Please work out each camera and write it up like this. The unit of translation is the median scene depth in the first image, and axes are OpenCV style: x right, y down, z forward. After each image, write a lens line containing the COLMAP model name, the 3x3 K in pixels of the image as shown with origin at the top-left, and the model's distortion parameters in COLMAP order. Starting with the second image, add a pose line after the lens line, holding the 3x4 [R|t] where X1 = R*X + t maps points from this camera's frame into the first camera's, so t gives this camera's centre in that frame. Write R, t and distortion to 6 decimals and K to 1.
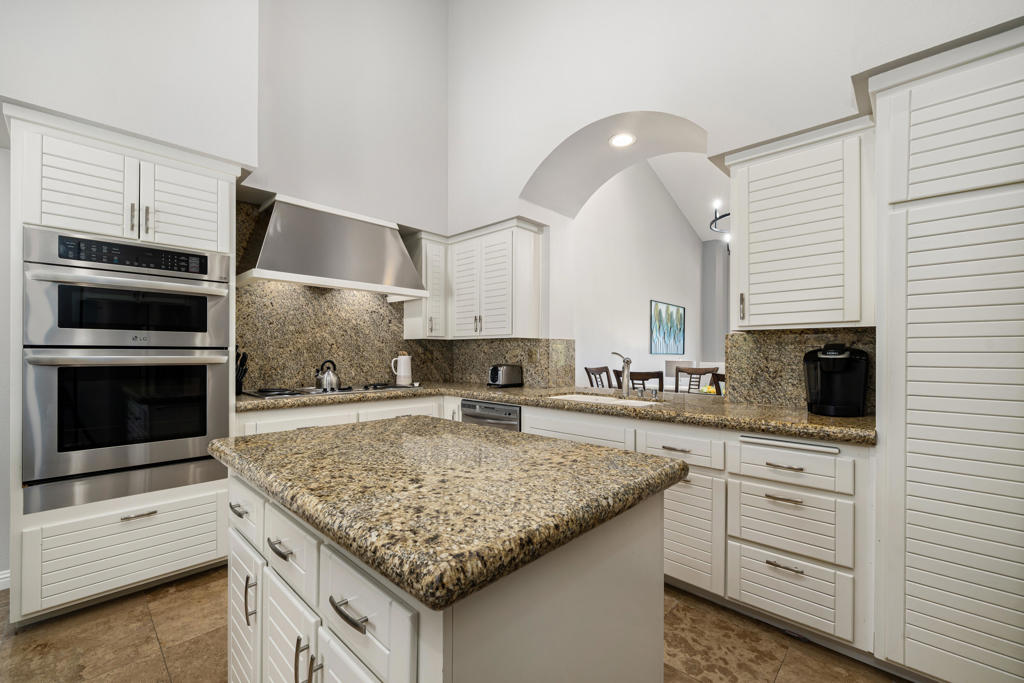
lens RADIAL K [[405.2, 0, 508.7], [0, 405.2, 352.6], [0, 0, 1]] dist [-0.000351, -0.000009]
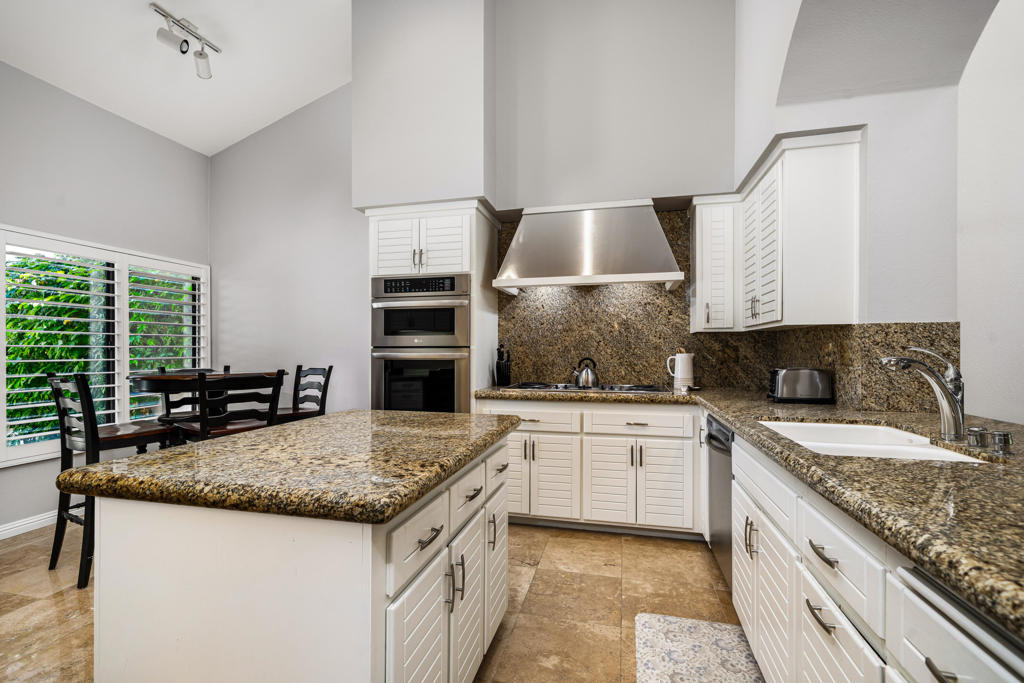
lens RADIAL K [[460.2, 0, 512.8], [0, 460.2, 347.3], [0, 0, 1]] dist [0.000322, 0.000046]
pose [[0.520882, -0.010477, -0.853564, 0.427633], [0.003456, 0.999942, -0.010165, 0.004230], [0.853622, 0.002345, 0.520888, 0.268322]]
